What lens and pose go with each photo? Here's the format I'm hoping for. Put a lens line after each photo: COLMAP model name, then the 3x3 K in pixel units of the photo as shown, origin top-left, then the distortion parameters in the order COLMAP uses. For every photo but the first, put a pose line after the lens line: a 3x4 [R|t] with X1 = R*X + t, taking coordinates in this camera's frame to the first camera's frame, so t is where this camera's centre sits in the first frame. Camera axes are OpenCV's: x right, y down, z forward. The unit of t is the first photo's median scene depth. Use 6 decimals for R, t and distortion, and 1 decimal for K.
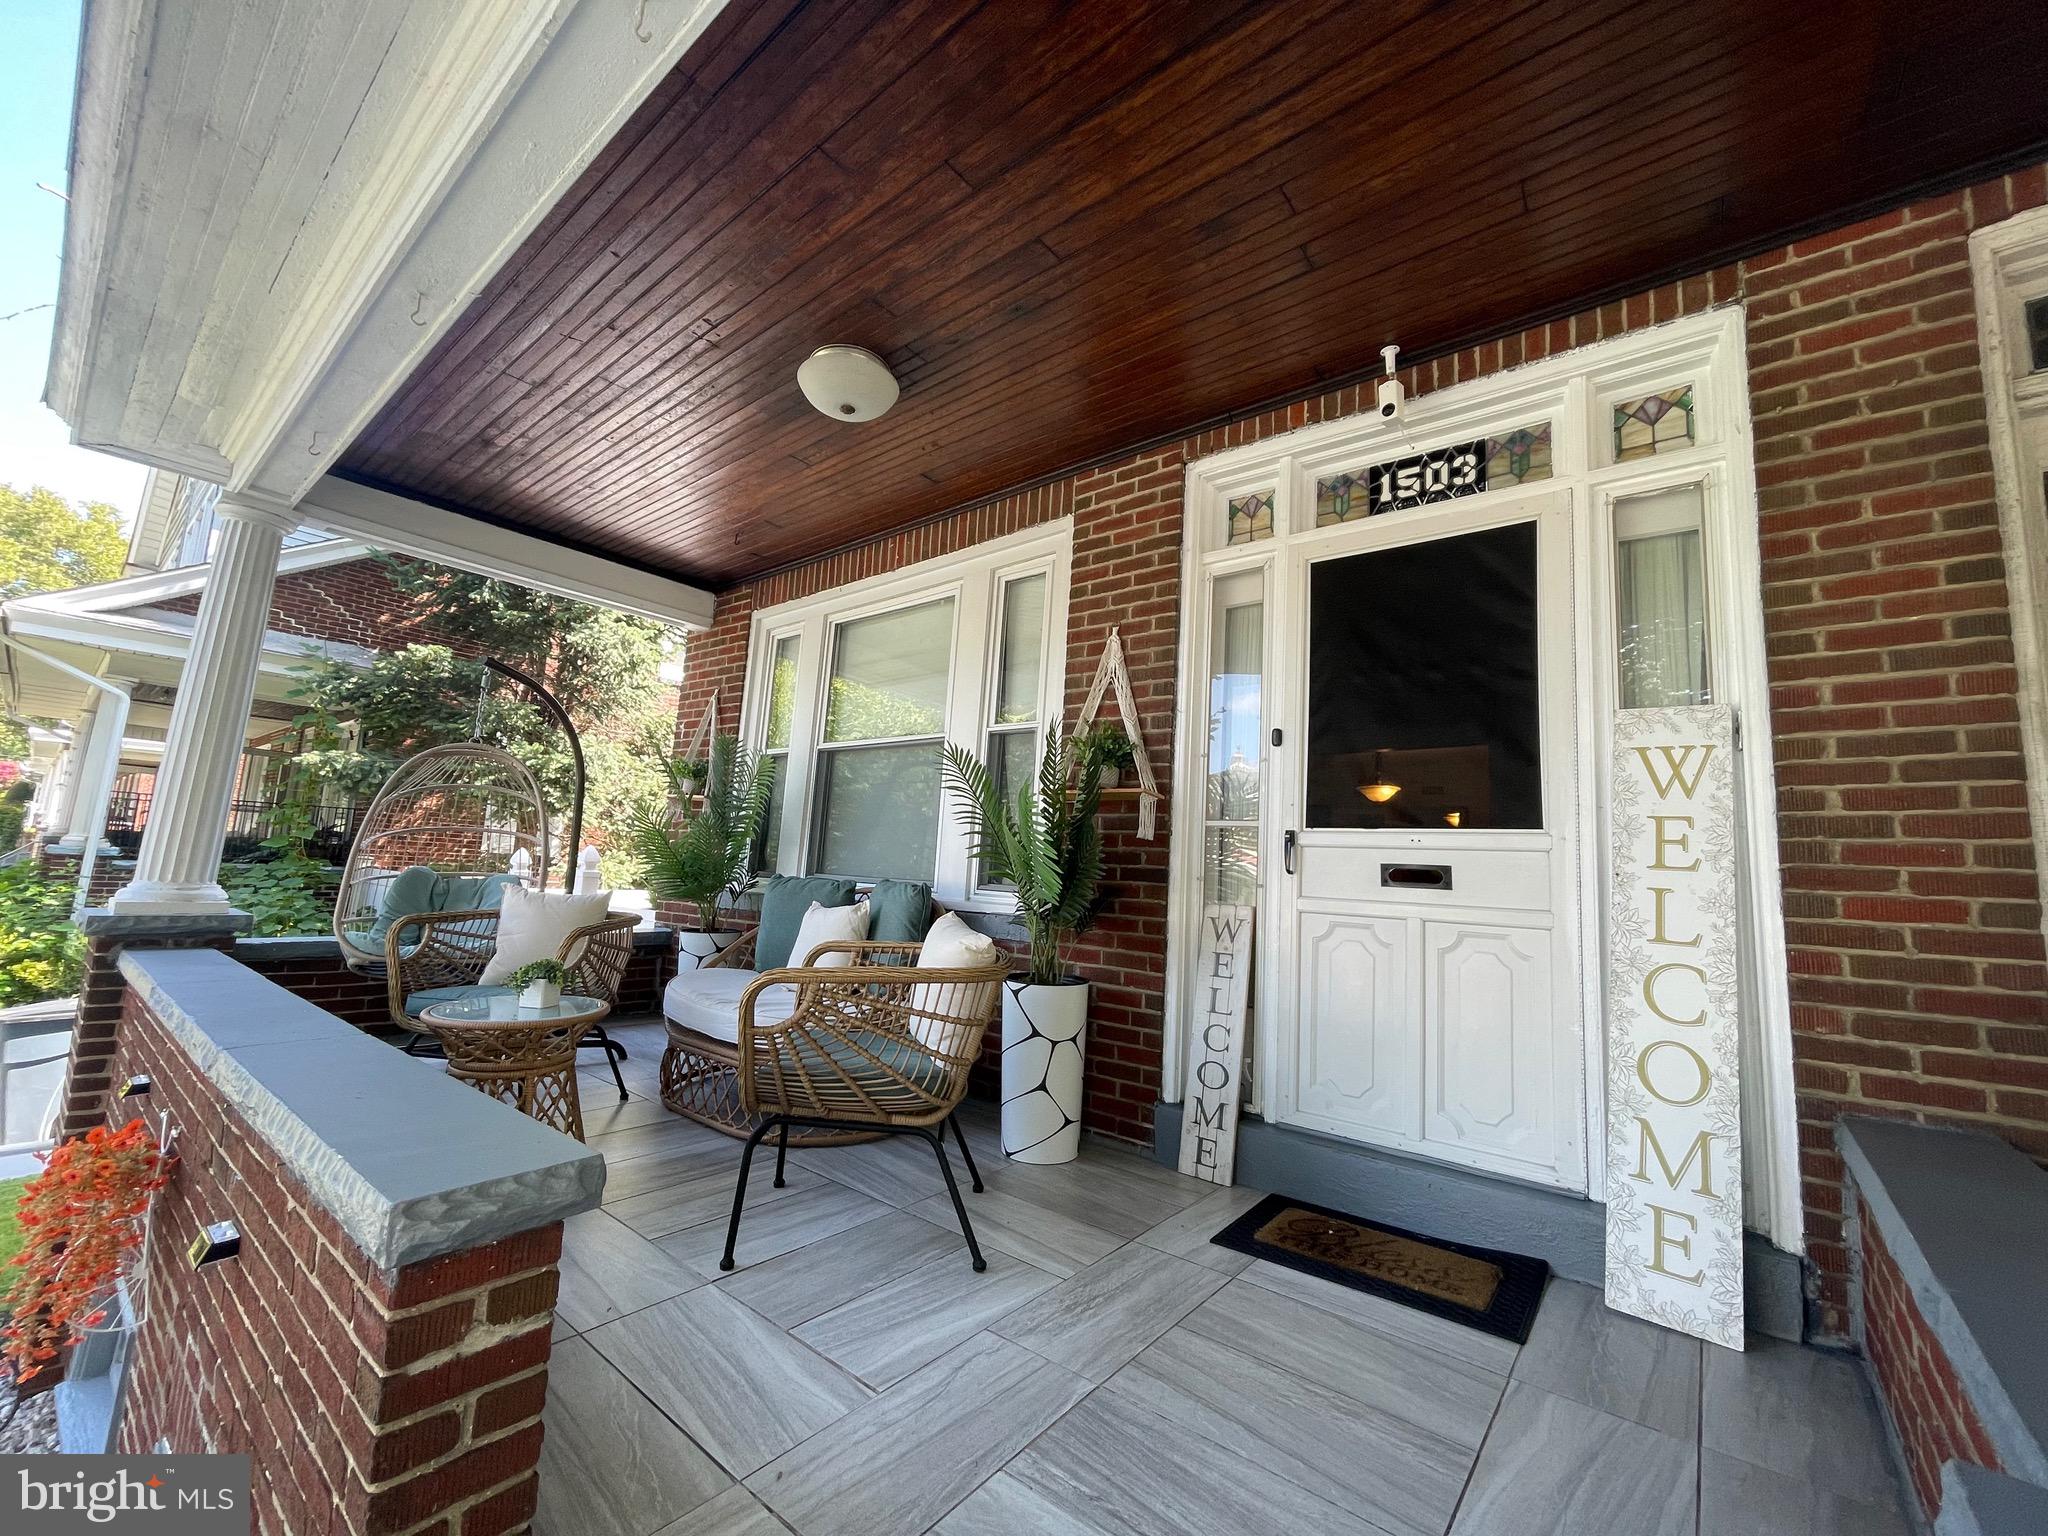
lens RADIAL K [[829.1, 0, 1024.0], [0, 829.1, 768.0], [0, 0, 1]] dist [-0.003644, -0.000033]
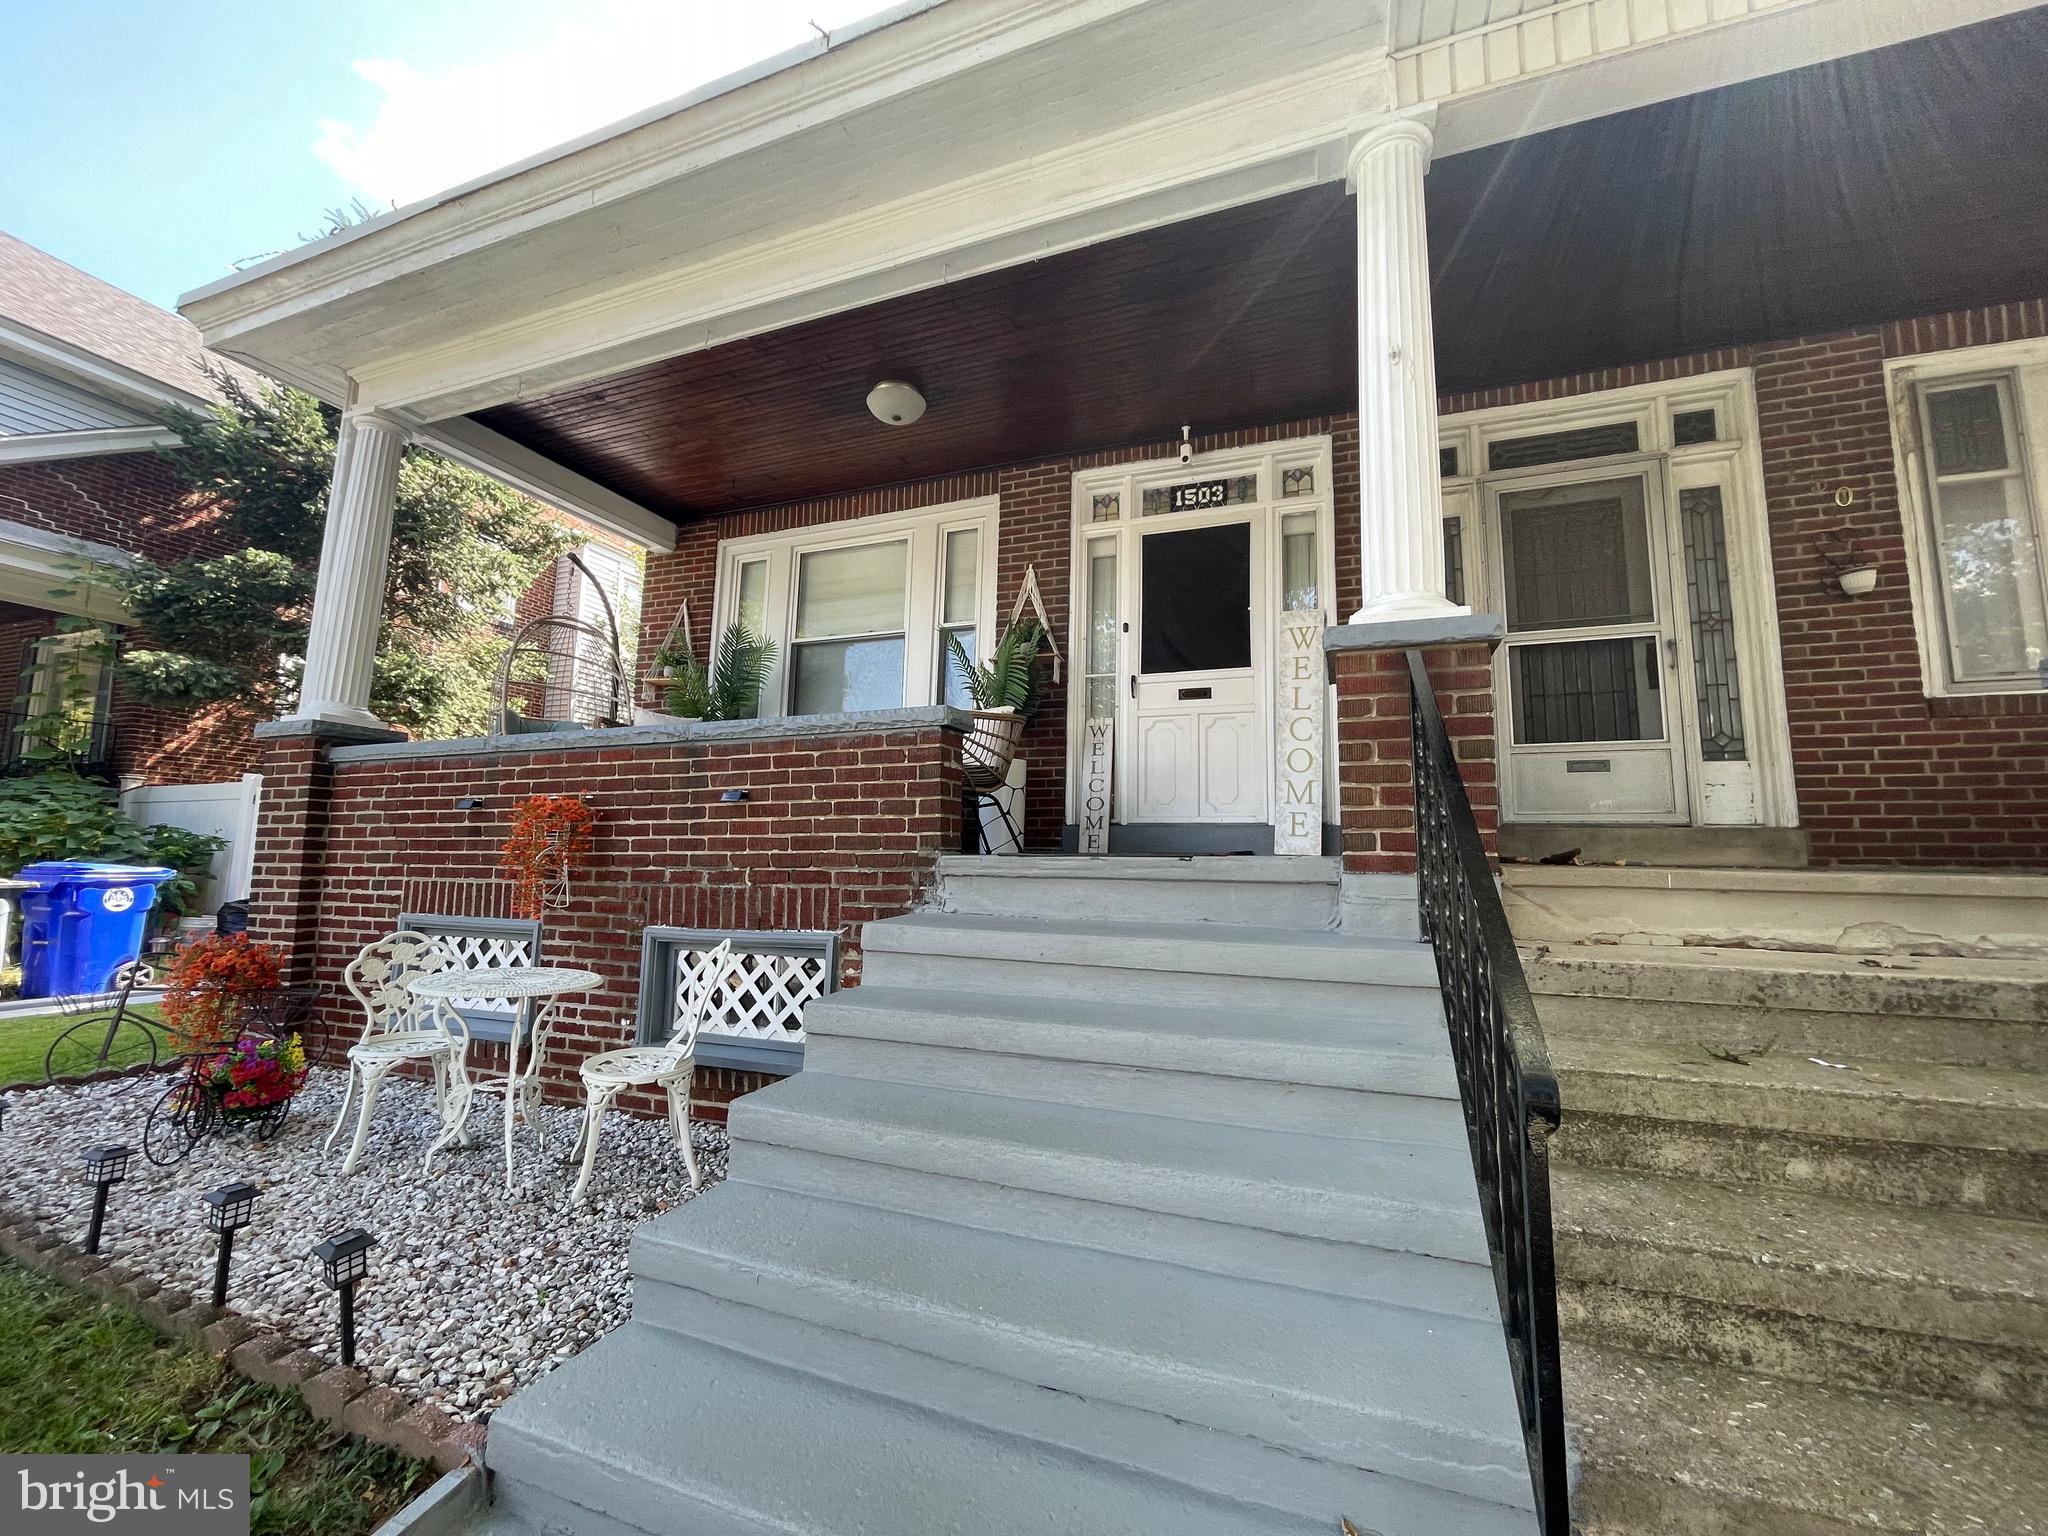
lens RADIAL K [[816.4, 0, 1024.0], [0, 816.4, 768.0], [0, 0, 1]] dist [0.000945, -0.000368]
pose [[0.948312, -0.001569, 0.317335, -0.463532], [-0.007703, 0.999579, 0.027962, 0.214755], [-0.317245, -0.028961, 0.947901, -0.634114]]
